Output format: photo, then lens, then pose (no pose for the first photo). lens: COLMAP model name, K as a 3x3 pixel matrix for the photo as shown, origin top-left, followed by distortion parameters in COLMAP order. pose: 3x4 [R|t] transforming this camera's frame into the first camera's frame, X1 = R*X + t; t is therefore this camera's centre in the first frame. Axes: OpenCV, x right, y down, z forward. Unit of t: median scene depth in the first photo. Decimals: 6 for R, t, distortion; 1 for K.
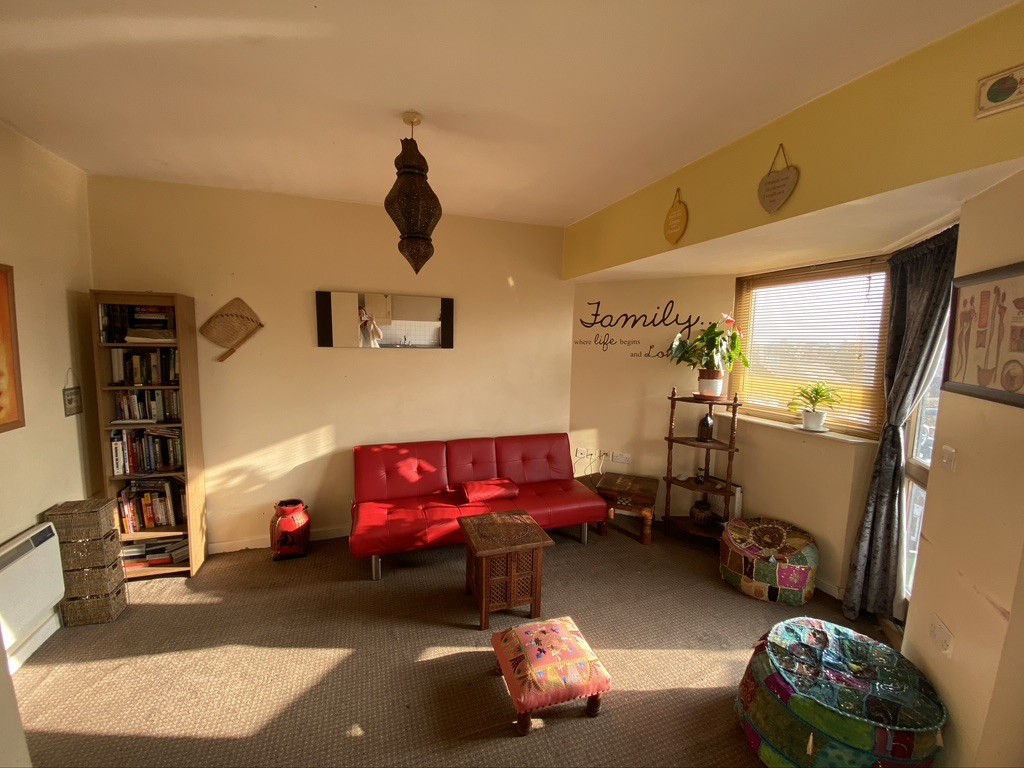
lens RADIAL K [[408.2, 0, 507.3], [0, 408.2, 384.3], [0, 0, 1]] dist [0.011255, -0.016829]
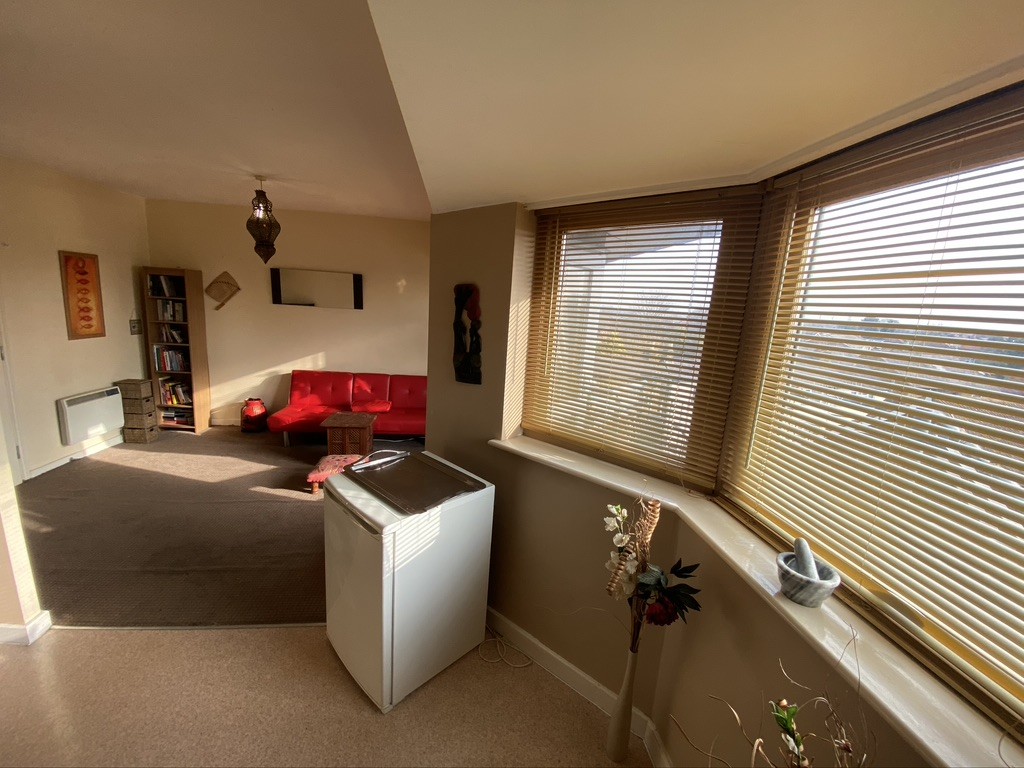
lens RADIAL K [[414.1, 0, 508.7], [0, 414.1, 388.8], [0, 0, 1]] dist [0.001562, -0.010885]
pose [[0.971864, 0.090619, -0.217415, 0.938499], [-0.071836, 0.993089, 0.092810, 0.022783], [0.224323, -0.074580, 0.971657, -0.429946]]
